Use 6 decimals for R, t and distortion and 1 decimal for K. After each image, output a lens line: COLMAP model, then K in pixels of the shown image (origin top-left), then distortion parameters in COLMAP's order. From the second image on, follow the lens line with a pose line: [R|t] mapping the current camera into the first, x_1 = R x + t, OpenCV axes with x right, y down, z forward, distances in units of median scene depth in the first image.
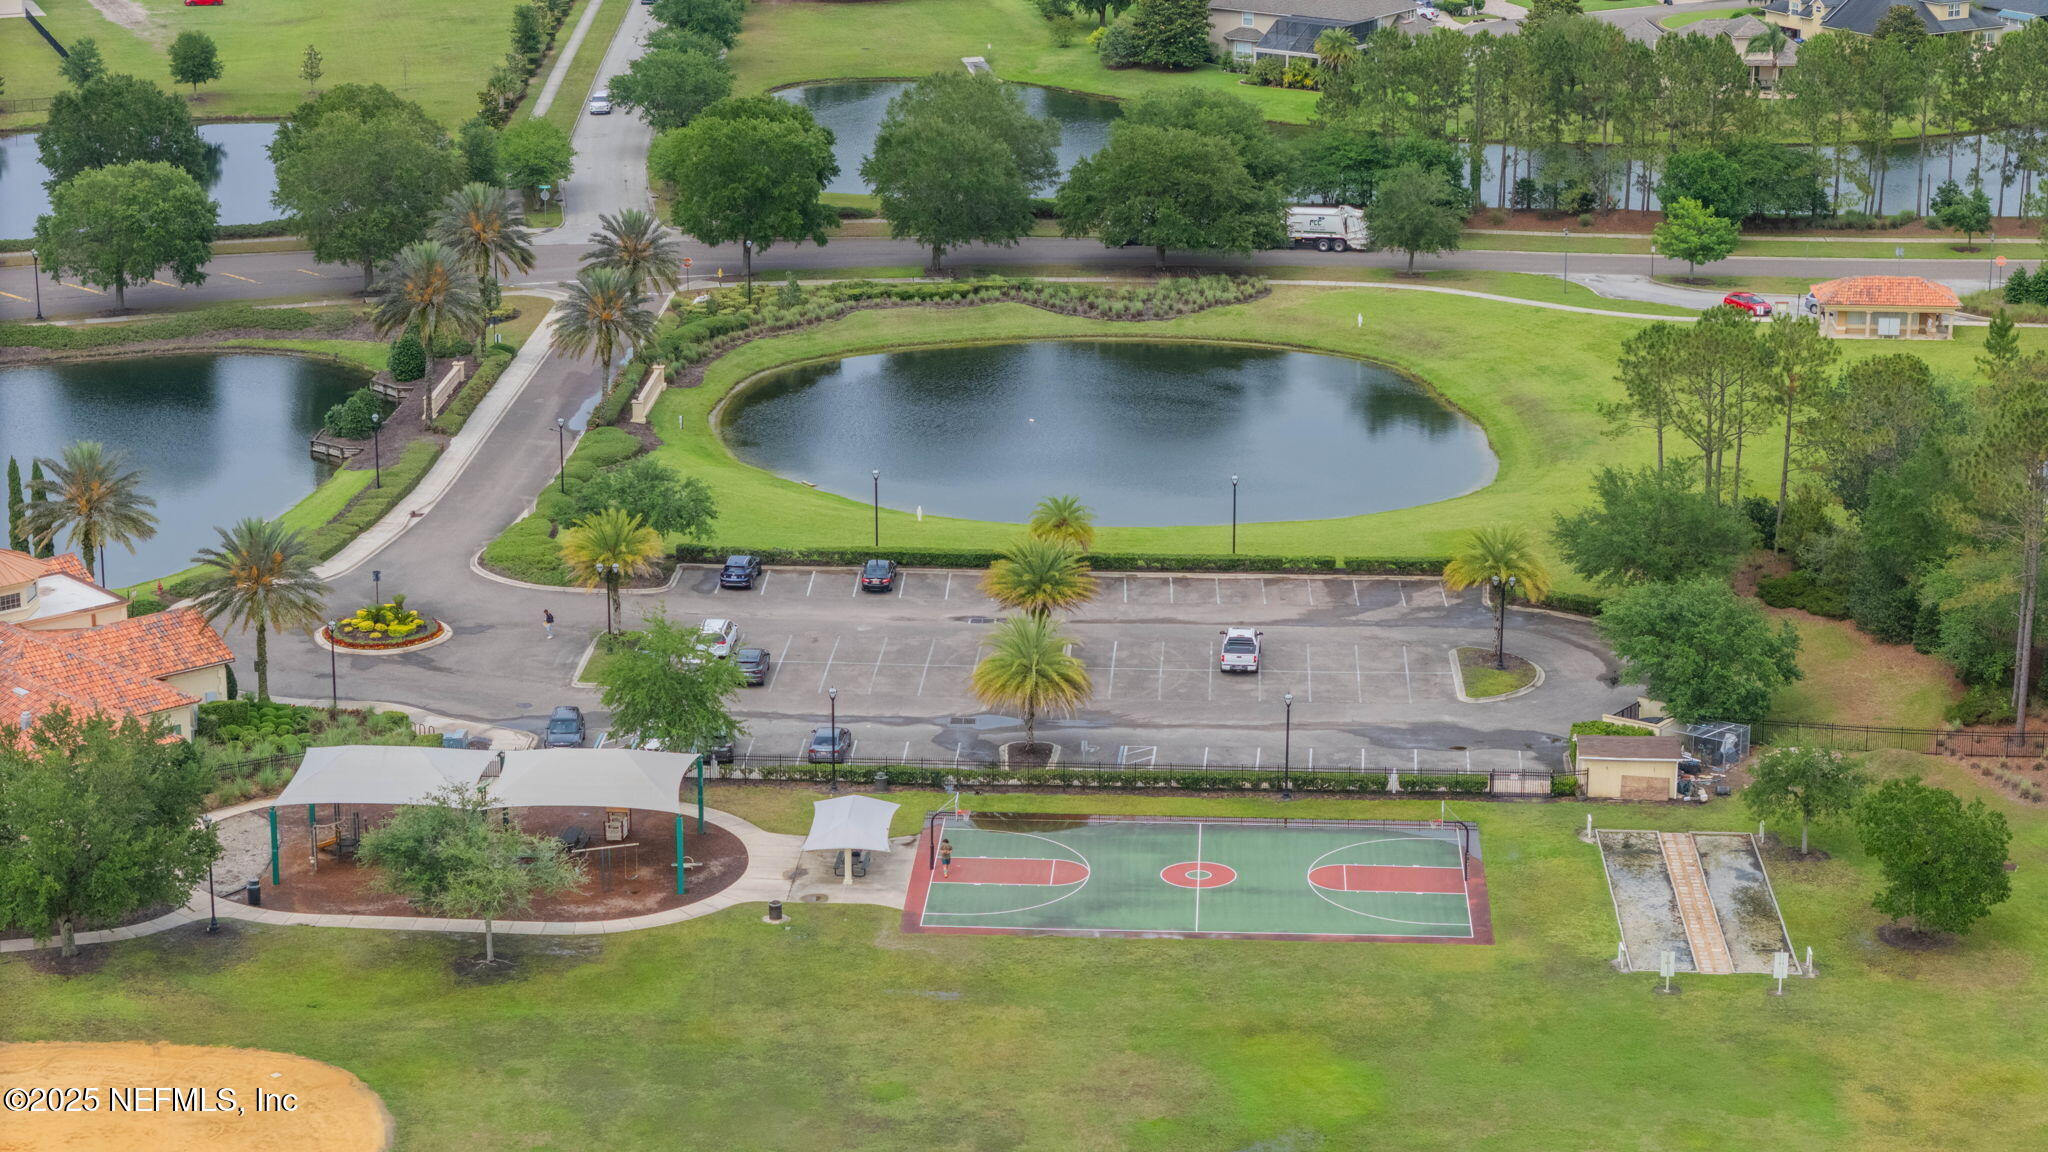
lens RADIAL K [[4114.9, 0, 1025.4], [0, 4114.9, 575.8], [0, 0, 1]] dist [-0.054157, -0.186741]
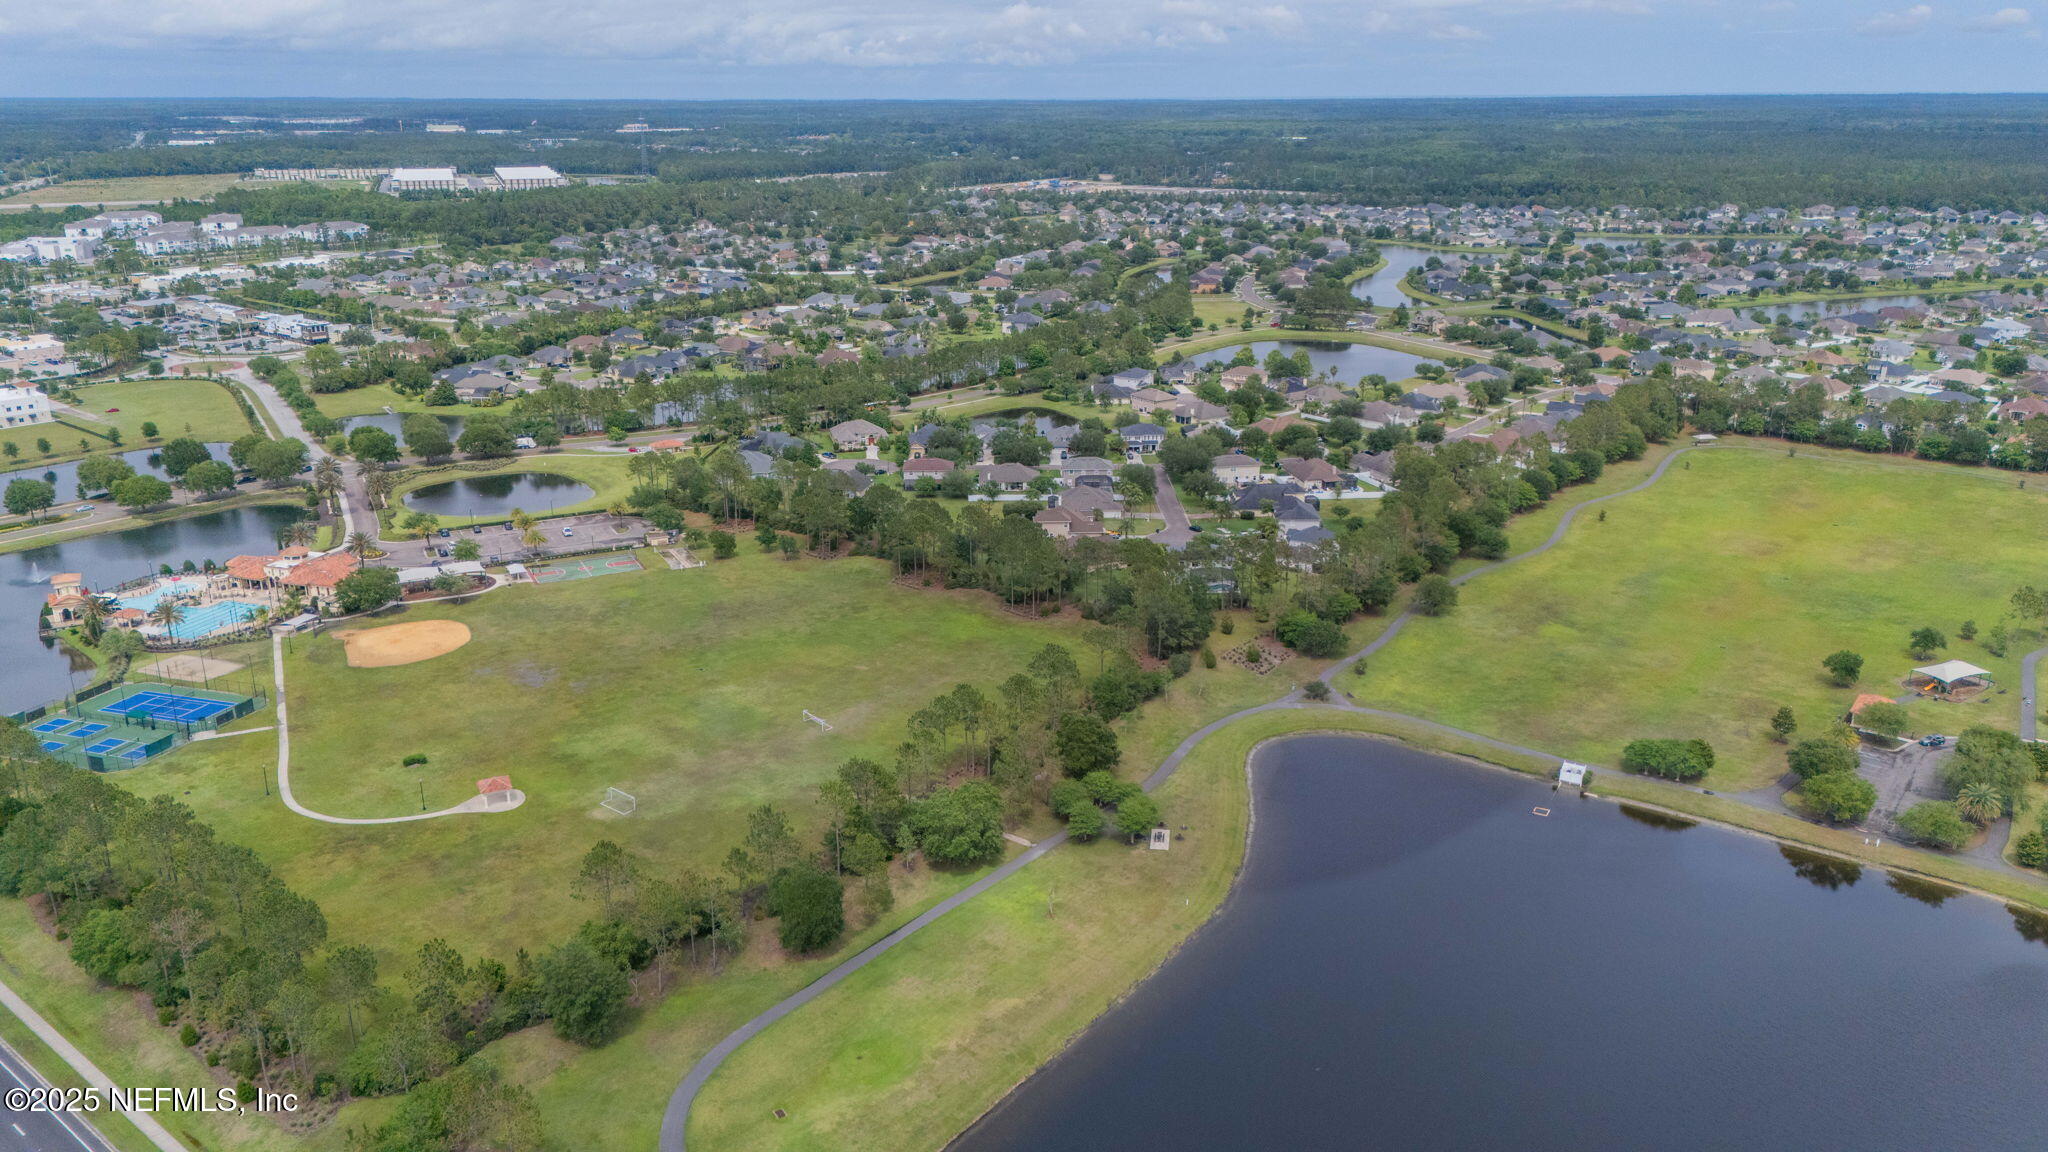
lens RADIAL K [[1471.4, 0, 1032.4], [0, 1471.4, 577.2], [0, 0, 1]] dist [0.035334, -0.004120]
pose [[0.866990, -0.158041, 0.472600, -0.301272], [0.143817, 0.987377, 0.066353, 0.033709], [-0.477121, 0.010441, 0.878776, -0.796396]]
